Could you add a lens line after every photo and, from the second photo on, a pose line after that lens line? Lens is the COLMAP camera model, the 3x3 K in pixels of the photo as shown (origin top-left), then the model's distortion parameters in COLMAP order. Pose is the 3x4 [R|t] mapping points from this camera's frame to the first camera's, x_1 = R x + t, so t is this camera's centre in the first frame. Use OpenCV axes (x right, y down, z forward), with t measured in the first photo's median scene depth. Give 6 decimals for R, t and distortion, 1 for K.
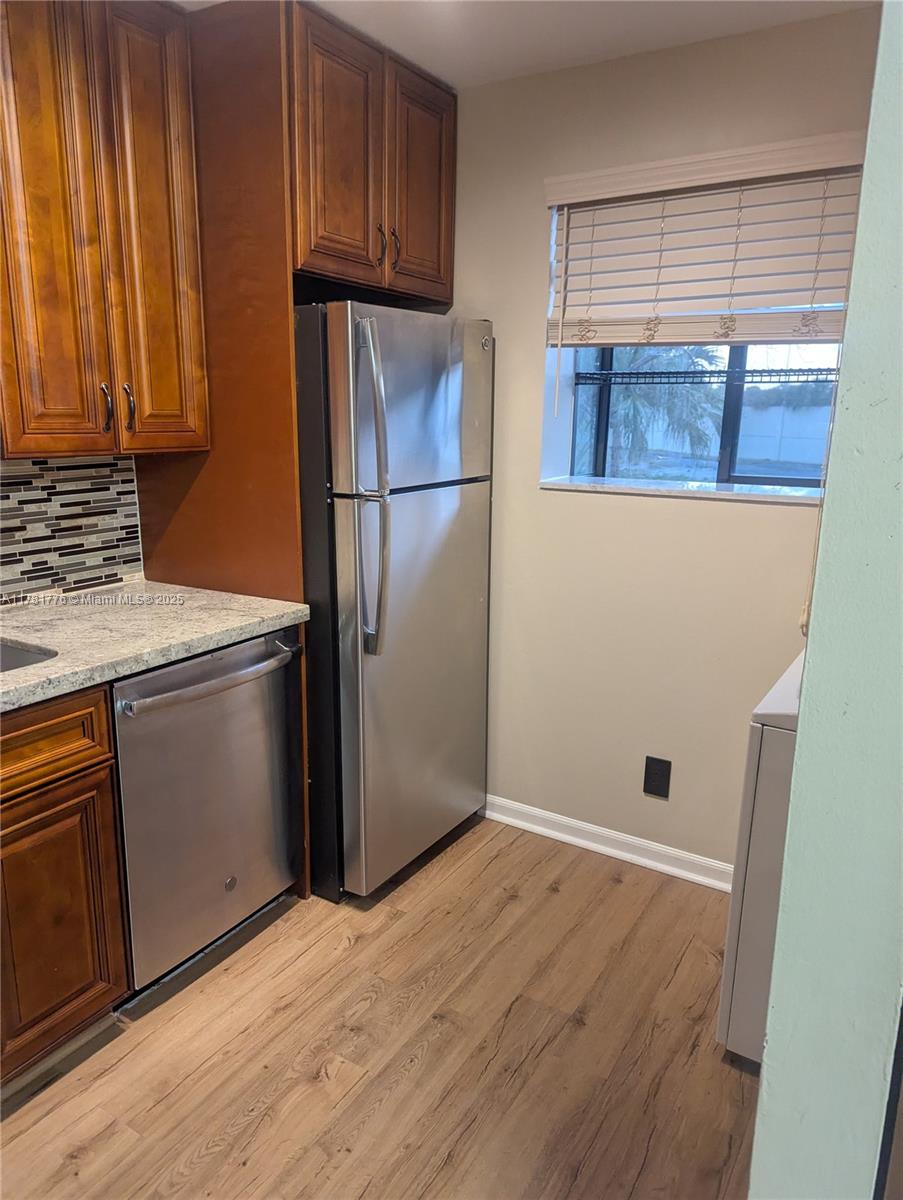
lens RADIAL K [[845.7, 0, 435.8], [0, 845.7, 611.2], [0, 0, 1]] dist [0.046867, -0.029863]
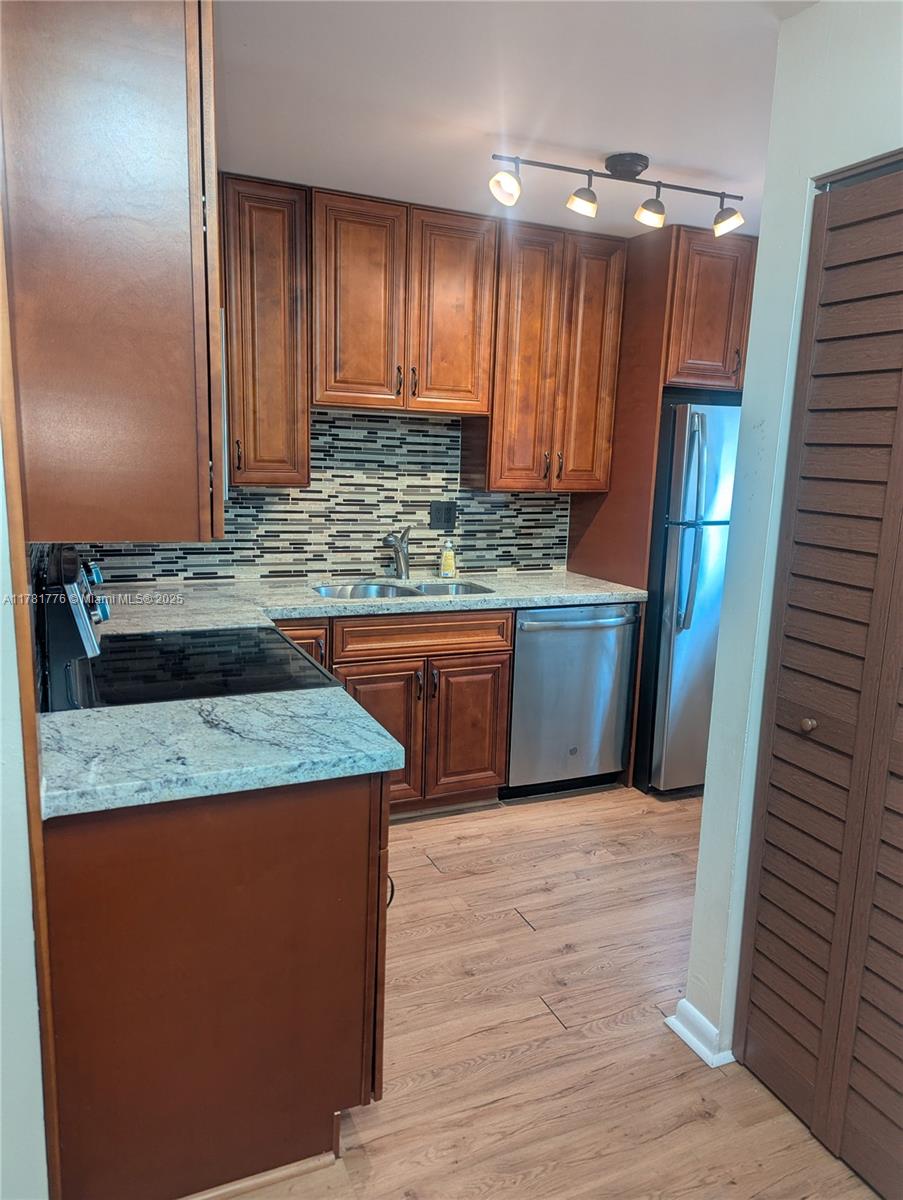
lens RADIAL K [[845.7, 0, 456.5], [0, 845.7, 612.6], [0, 0, 1]] dist [0.046867, -0.029863]
pose [[0.827158, 0.121437, -0.548691, 0.444200], [-0.153356, 0.988092, -0.012500, 0.110789], [0.540639, 0.094484, 0.835932, -0.526629]]
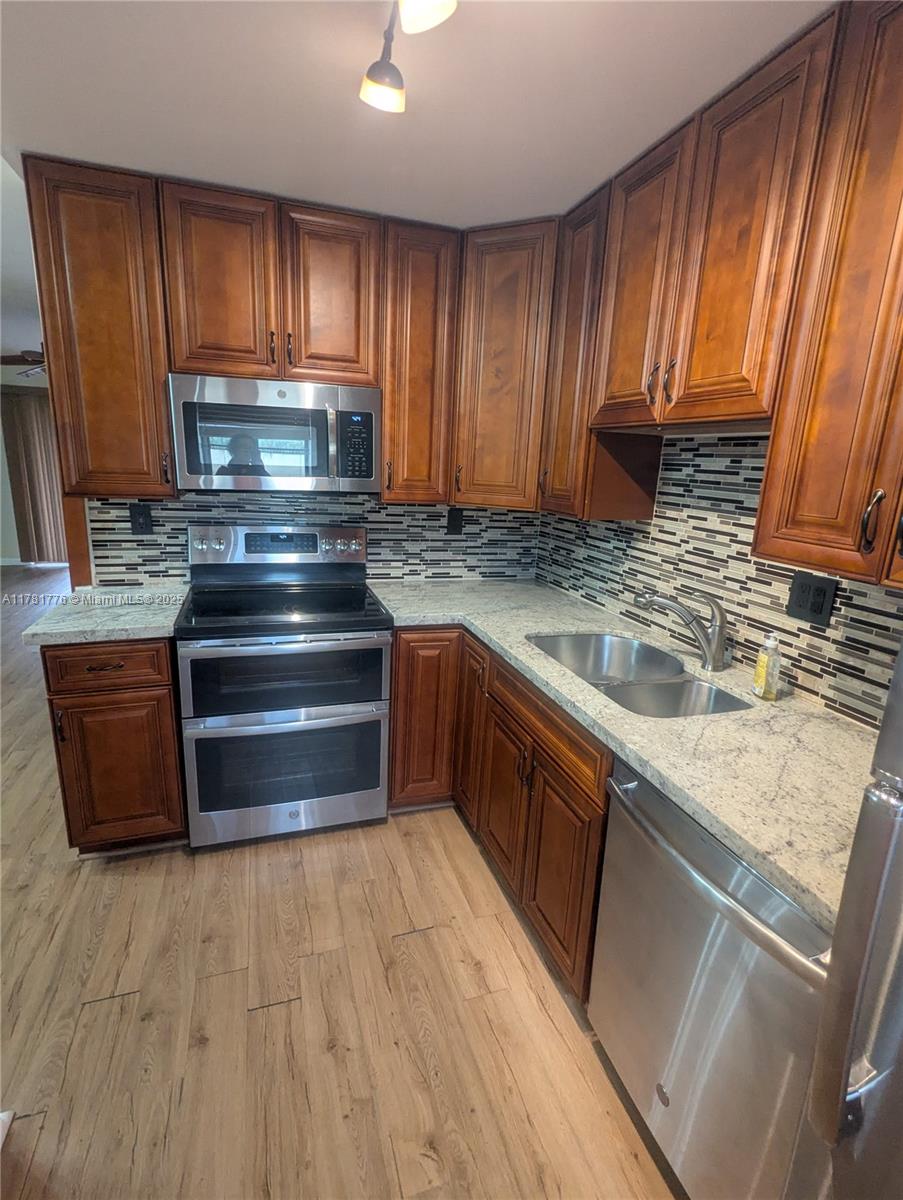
lens RADIAL K [[567.6, 0, 449.0], [0, 567.6, 592.4], [0, 0, 1]] dist [0.000706, 0.001298]
pose [[-0.635888, 0.134222, -0.760021, 0.235582], [-0.228491, 0.907874, 0.351505, -0.256463], [0.737183, 0.397176, -0.546638, 0.961810]]
